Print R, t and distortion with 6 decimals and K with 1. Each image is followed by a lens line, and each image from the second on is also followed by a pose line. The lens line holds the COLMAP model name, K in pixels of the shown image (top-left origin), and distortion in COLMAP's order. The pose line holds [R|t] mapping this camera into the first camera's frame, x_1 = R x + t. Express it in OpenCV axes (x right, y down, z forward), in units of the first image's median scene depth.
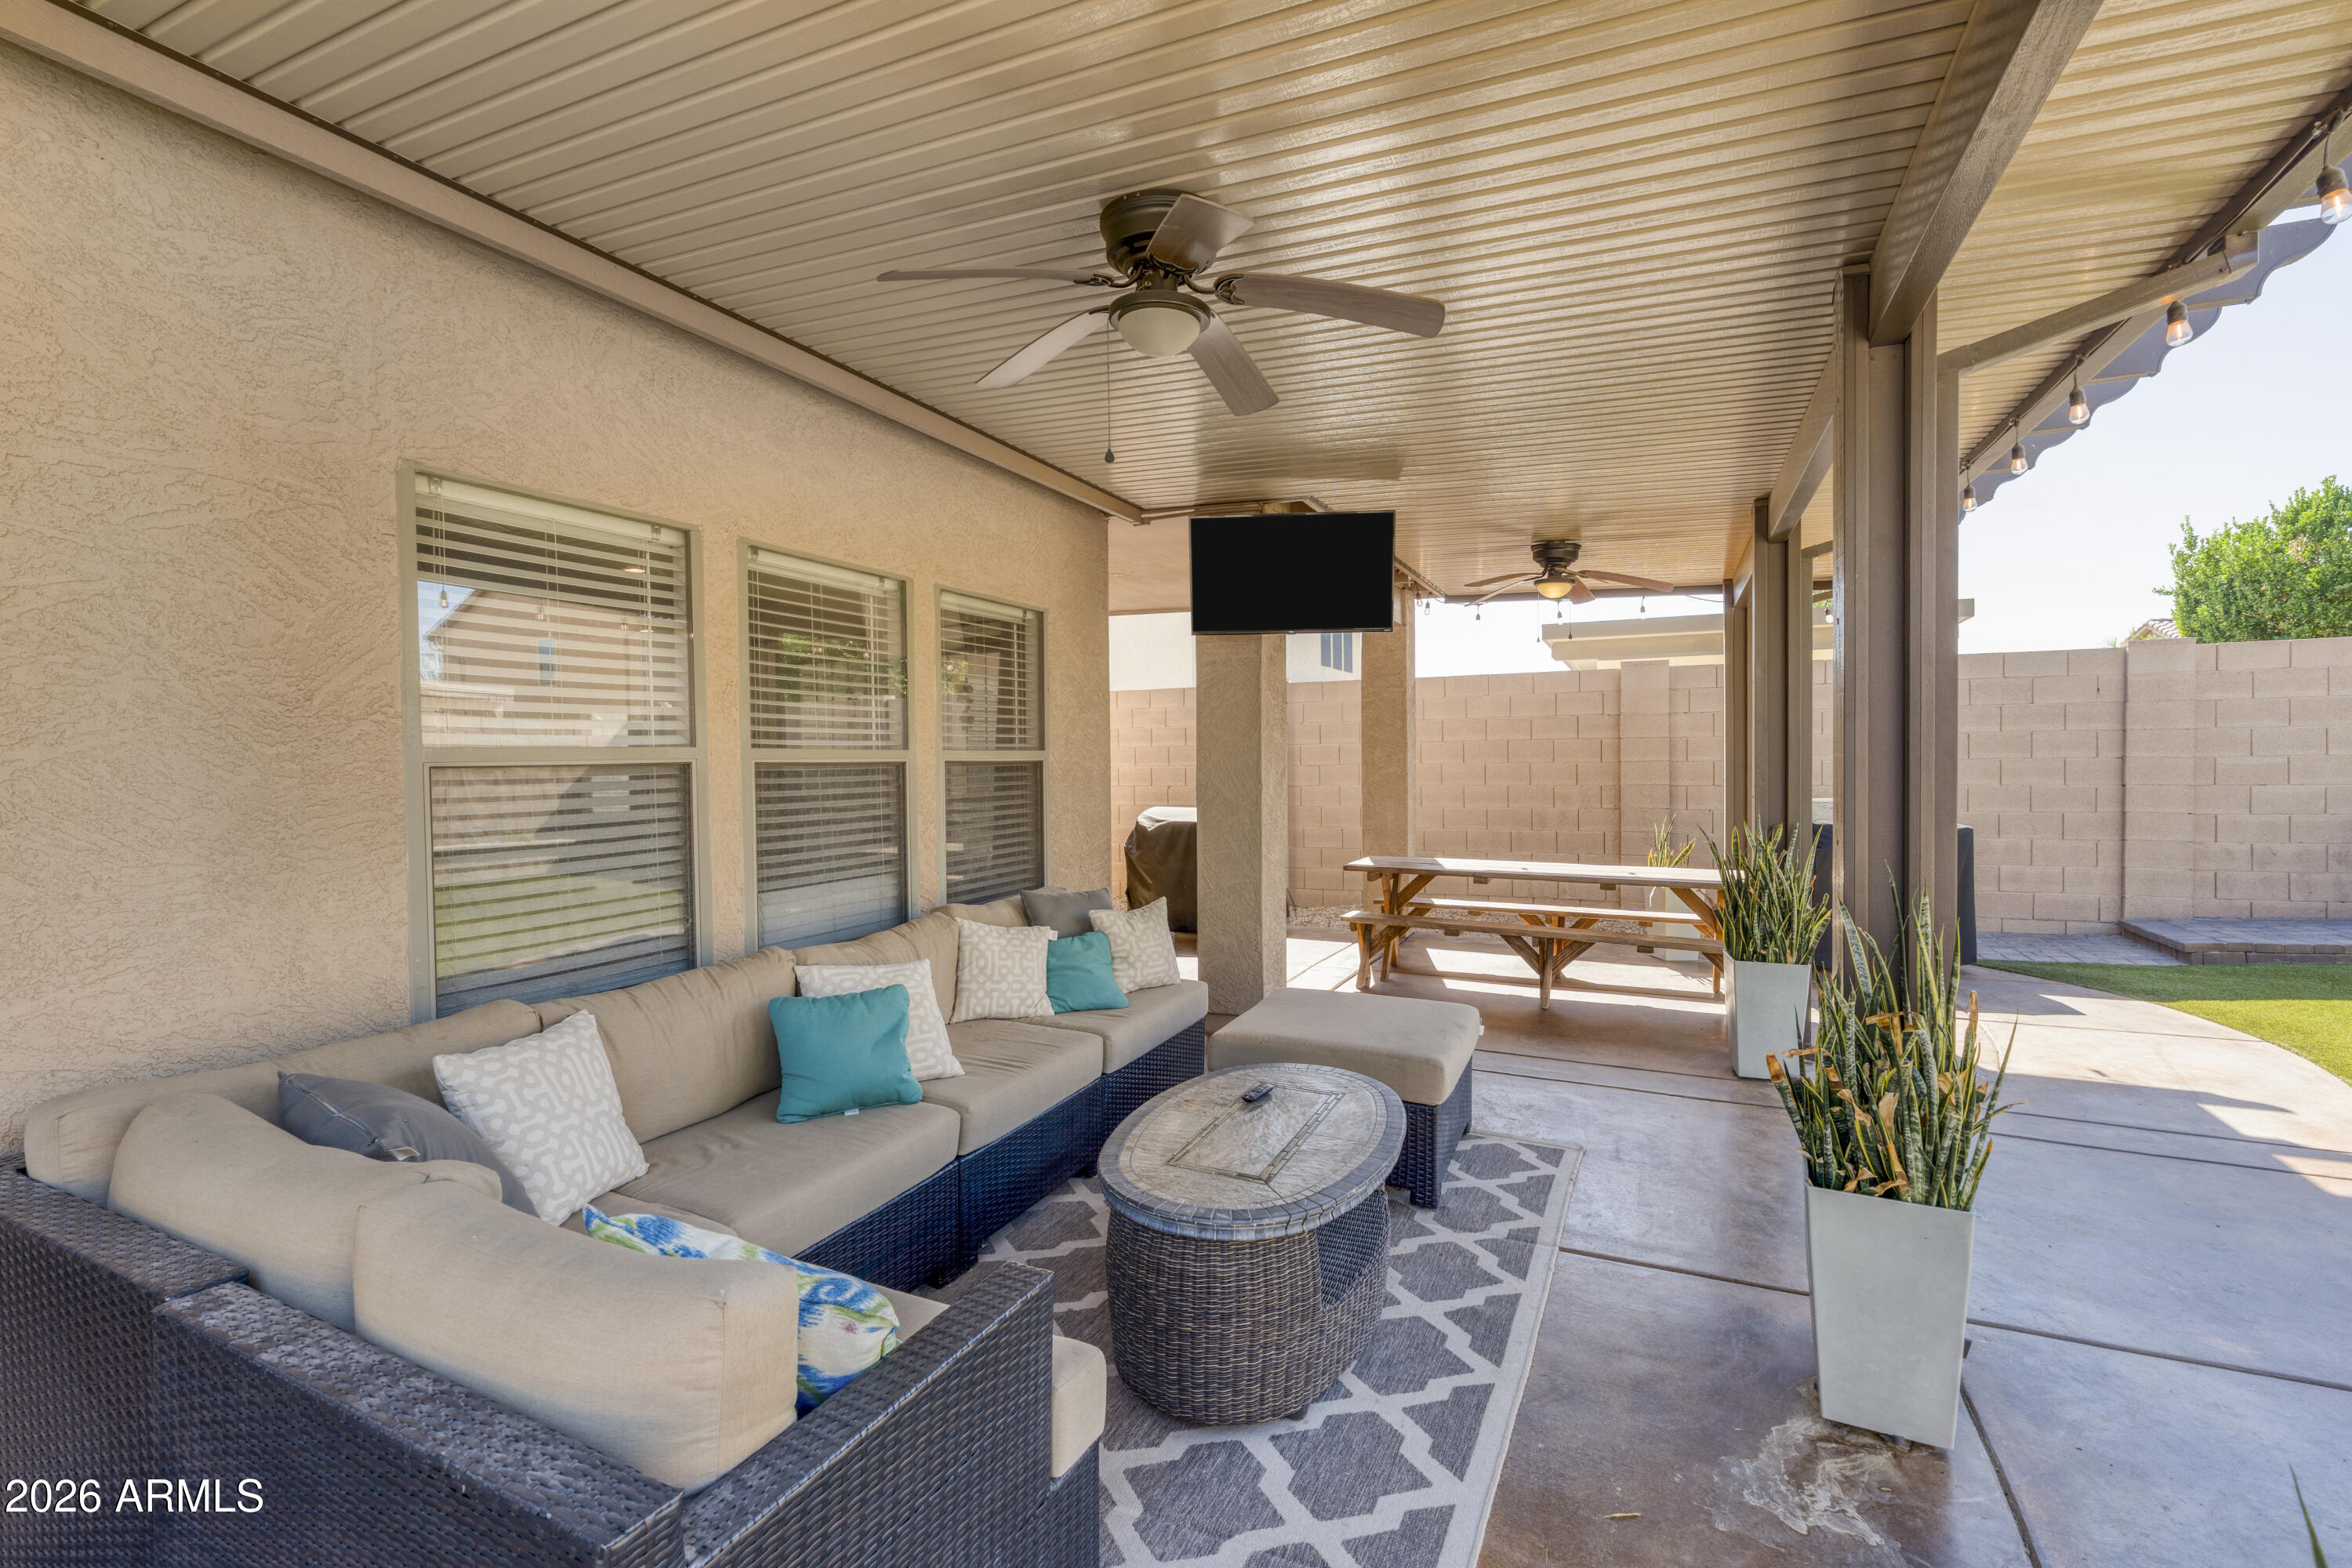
lens RADIAL K [[1050.5, 0, 1180.9], [0, 1050.5, 774.1], [0, 0, 1]] dist [-0.016879, 0.001376]
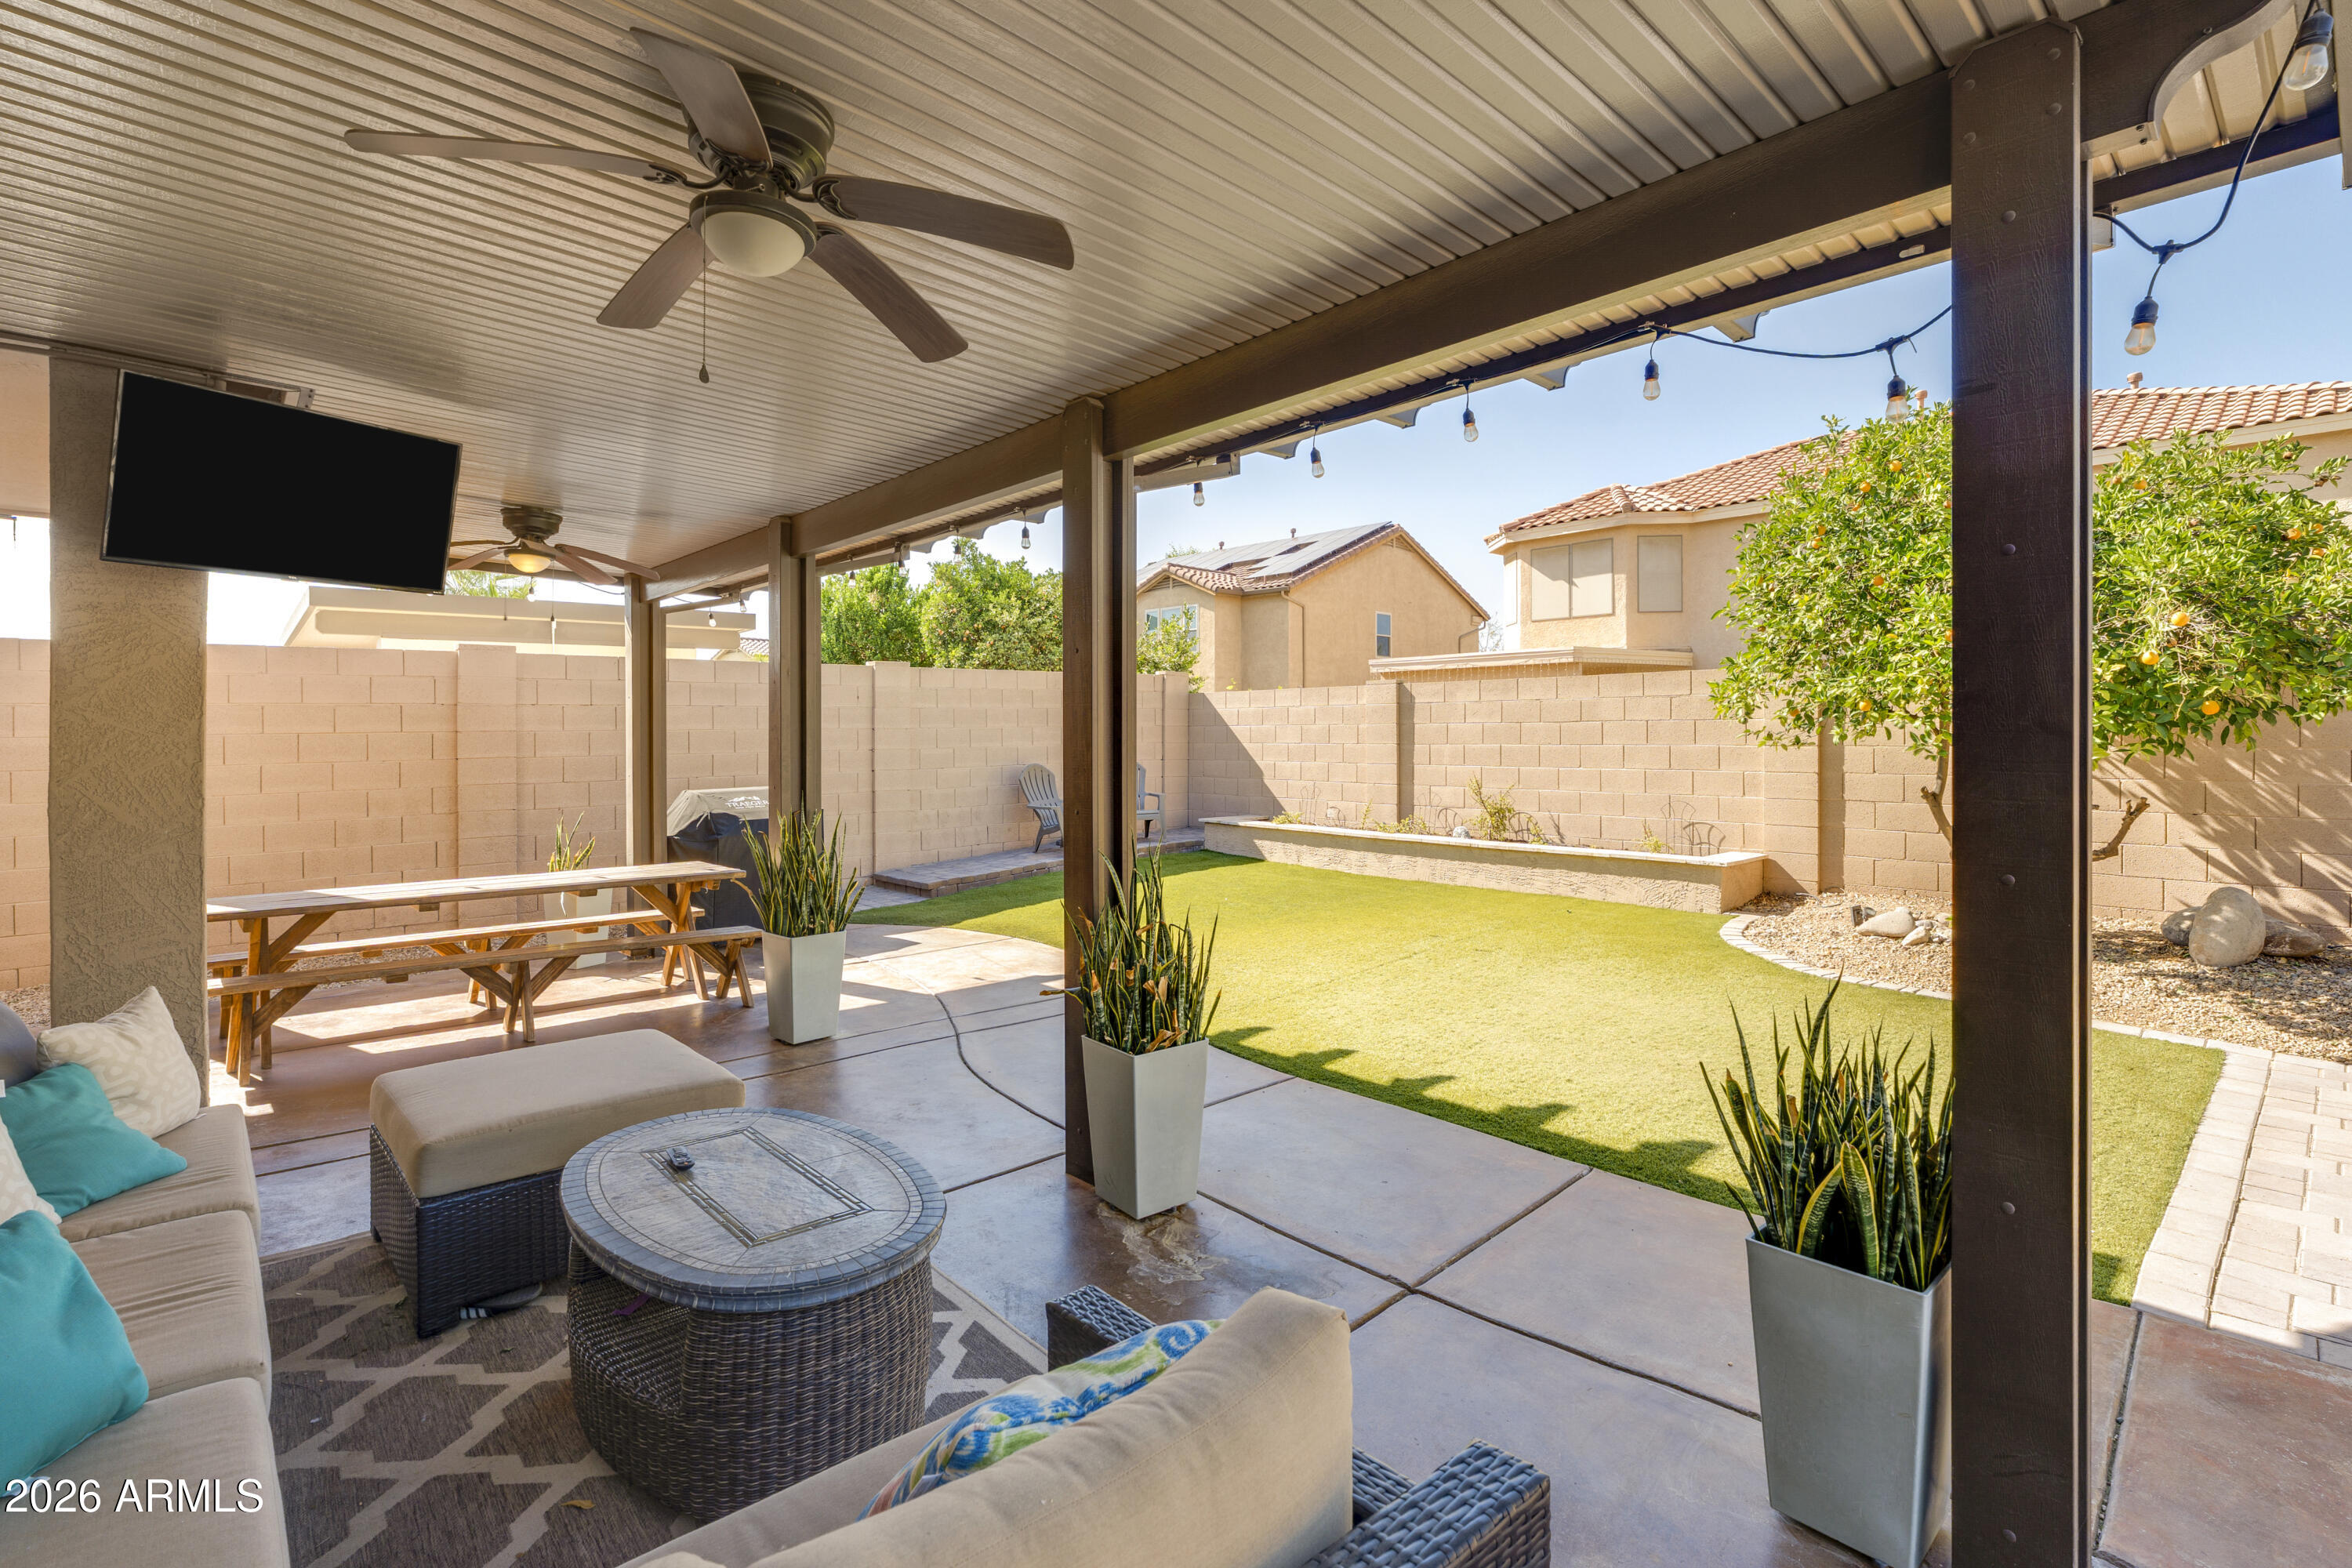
lens RADIAL K [[1074.8, 0, 1204.1], [0, 1074.8, 741.8], [0, 0, 1]] dist [0.004539, 0.000314]
pose [[0.371287, 0.000317, 0.928518, -0.244638], [0.024153, 0.999658, -0.009999, -0.002675], [-0.928204, 0.026138, 0.371153, 0.126826]]
